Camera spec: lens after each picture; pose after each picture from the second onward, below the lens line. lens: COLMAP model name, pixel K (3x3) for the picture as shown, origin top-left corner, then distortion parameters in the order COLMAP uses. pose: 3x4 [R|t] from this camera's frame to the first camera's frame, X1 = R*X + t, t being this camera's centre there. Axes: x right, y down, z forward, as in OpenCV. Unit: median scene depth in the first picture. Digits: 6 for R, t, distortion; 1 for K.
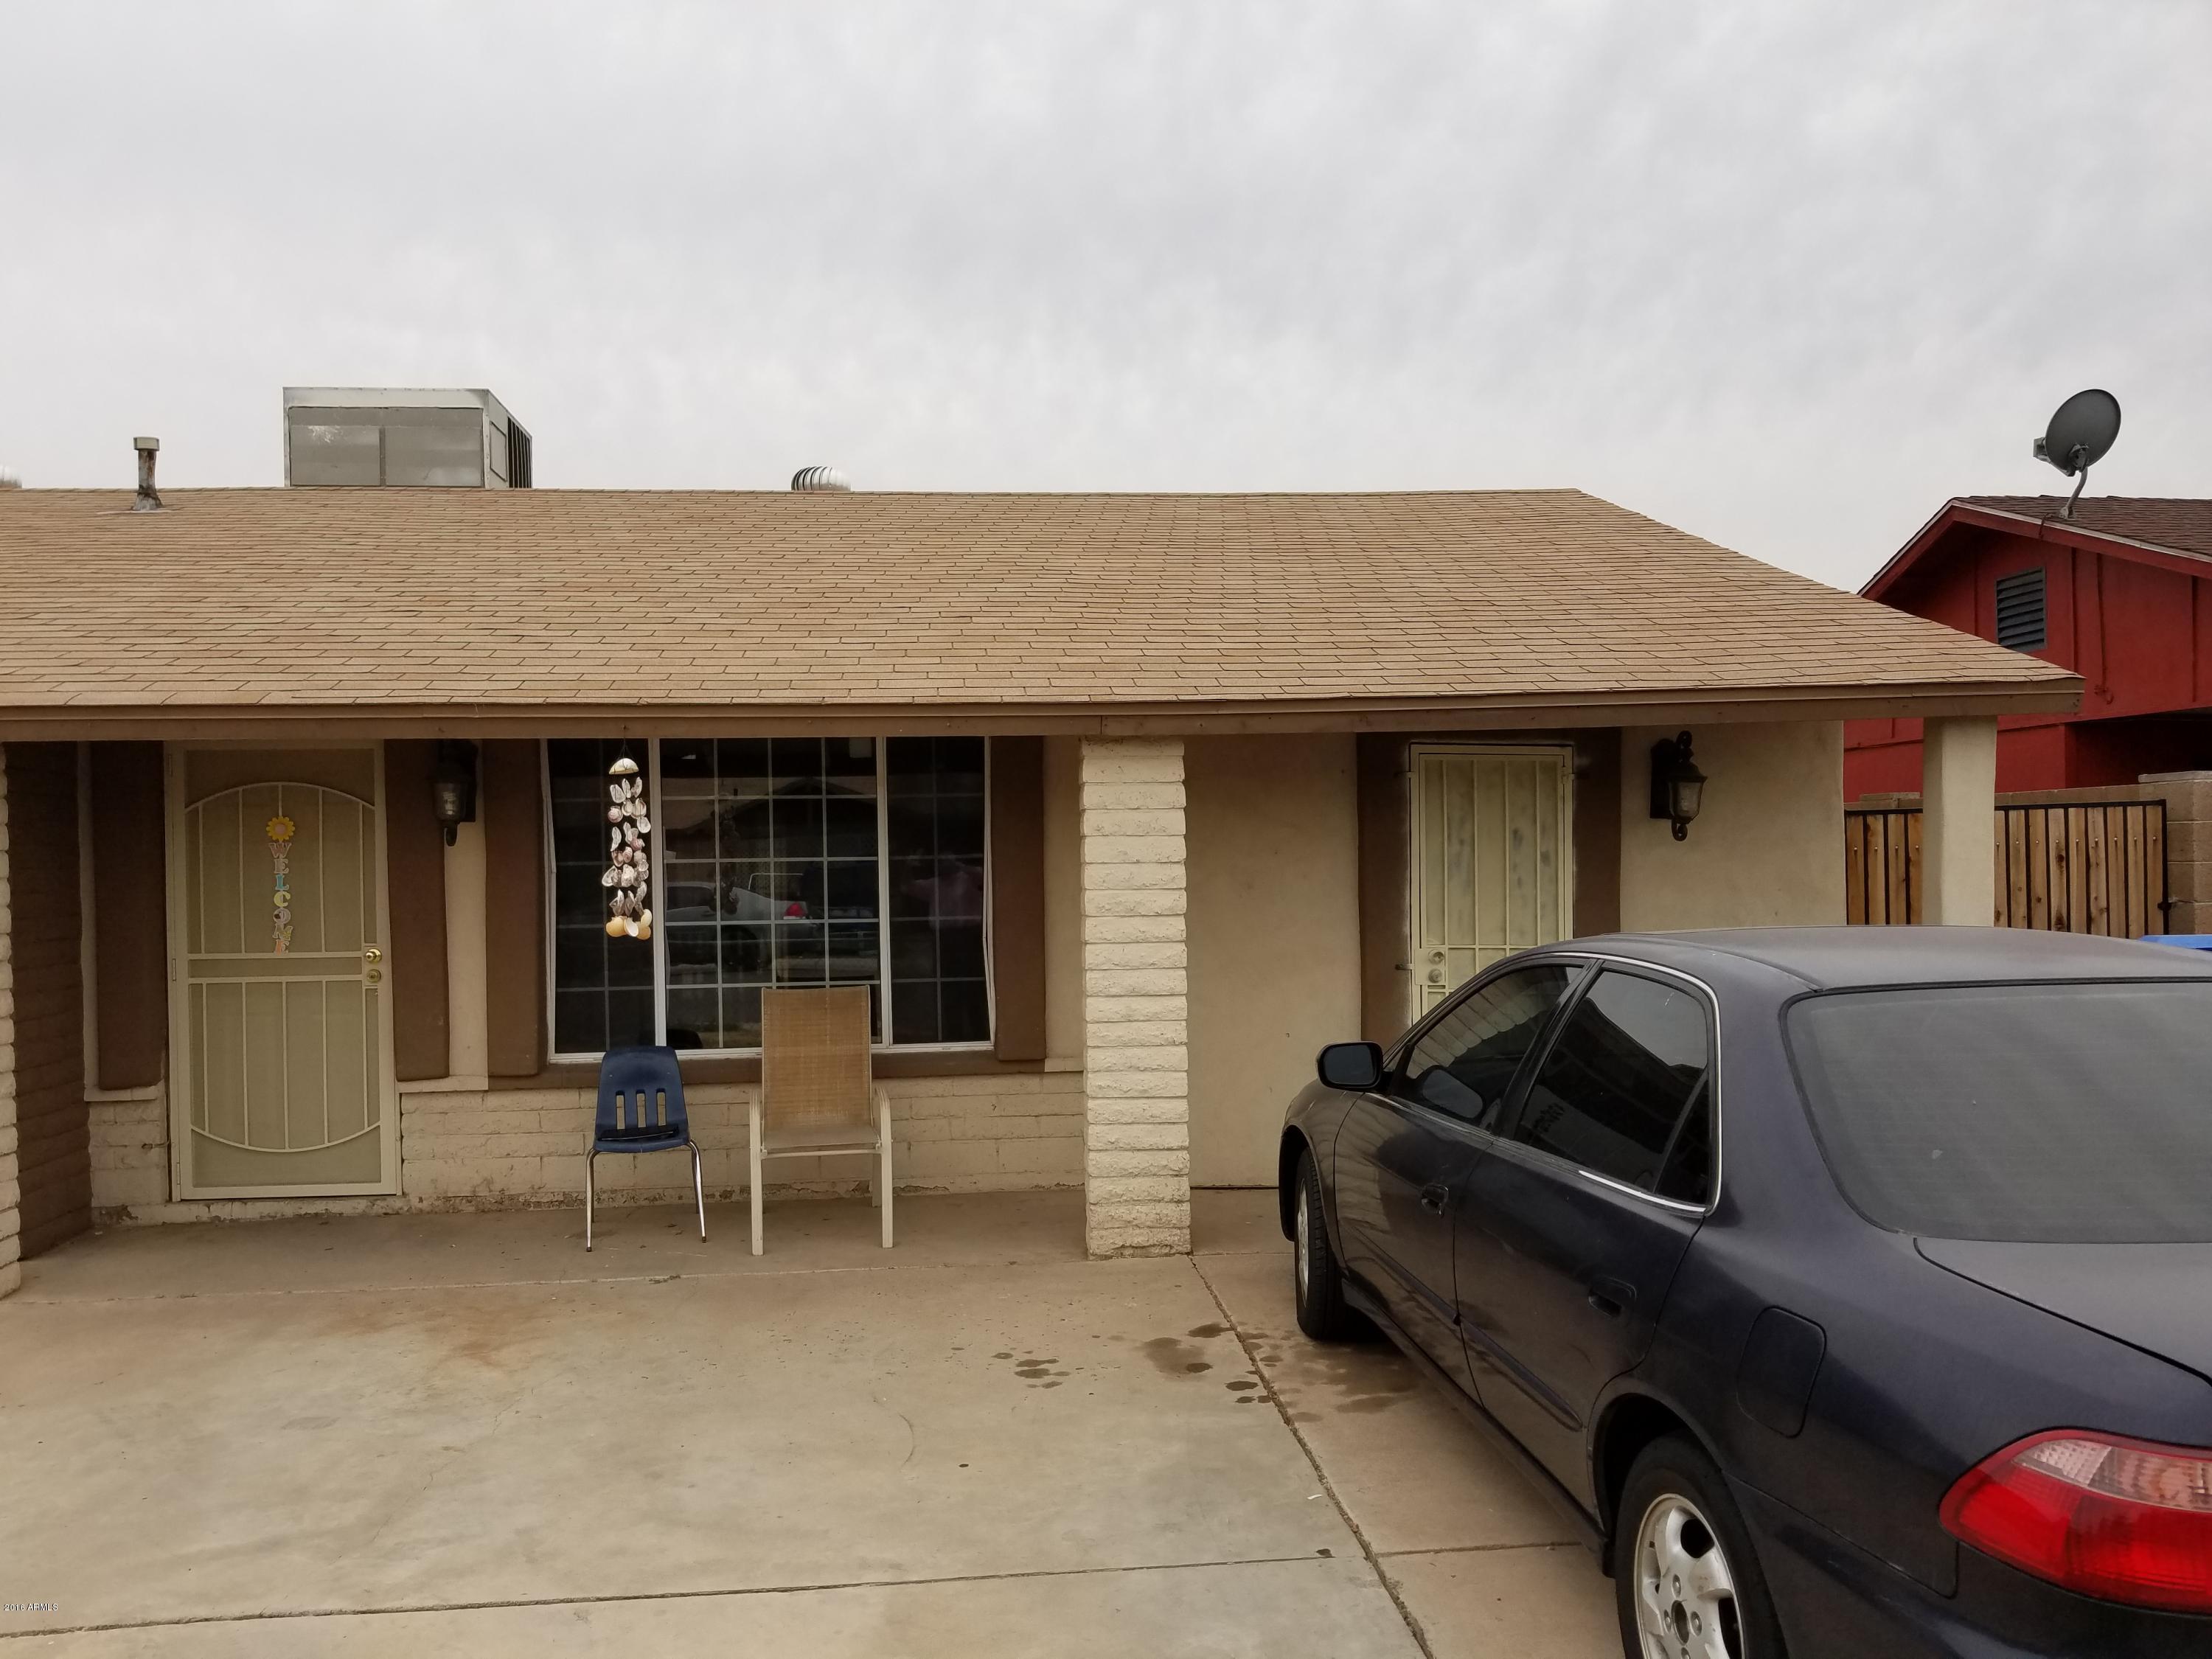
lens RADIAL K [[1707.6, 0, 1075.0], [0, 1707.6, 870.3], [0, 0, 1]] dist [0.096181, -0.195700]
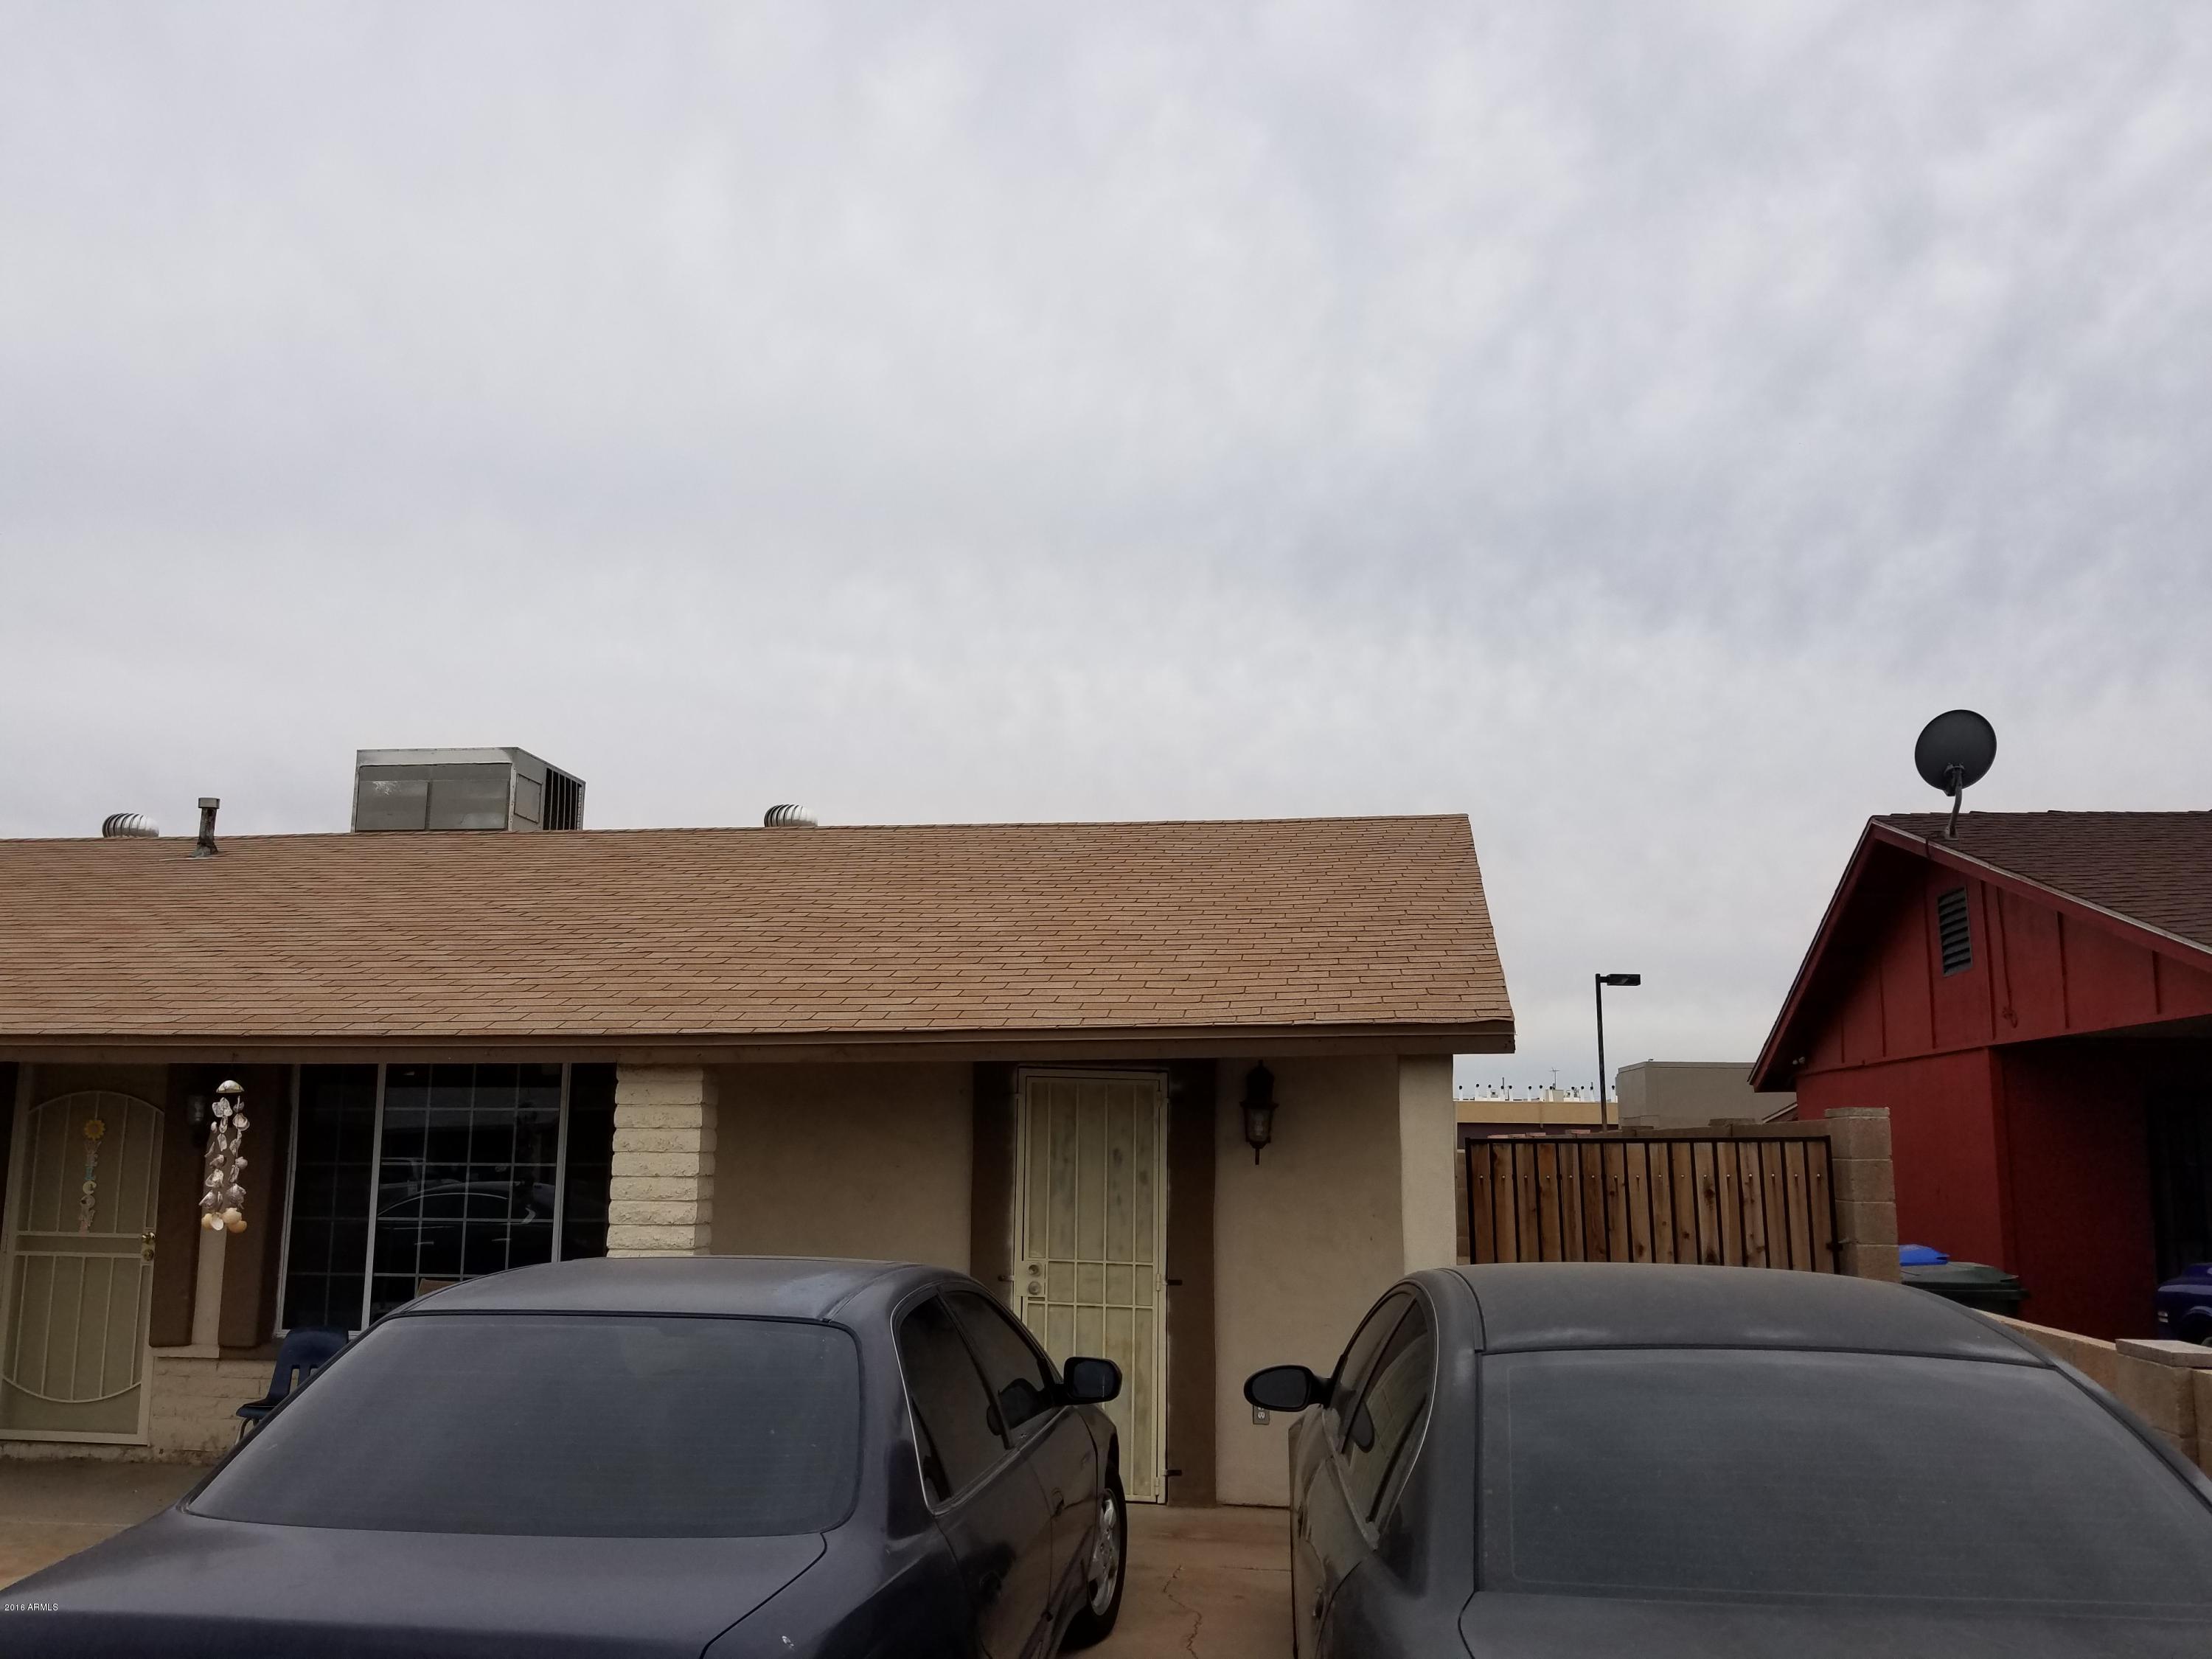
lens RADIAL K [[1704.8, 0, 1063.8], [0, 1704.8, 876.5], [0, 0, 1]] dist [0.093068, -0.170136]
pose [[0.978937, -0.009768, -0.203929, 0.437941], [-0.024152, 0.986300, -0.163185, -0.016949], [0.202729, 0.164673, 0.965290, -0.064844]]
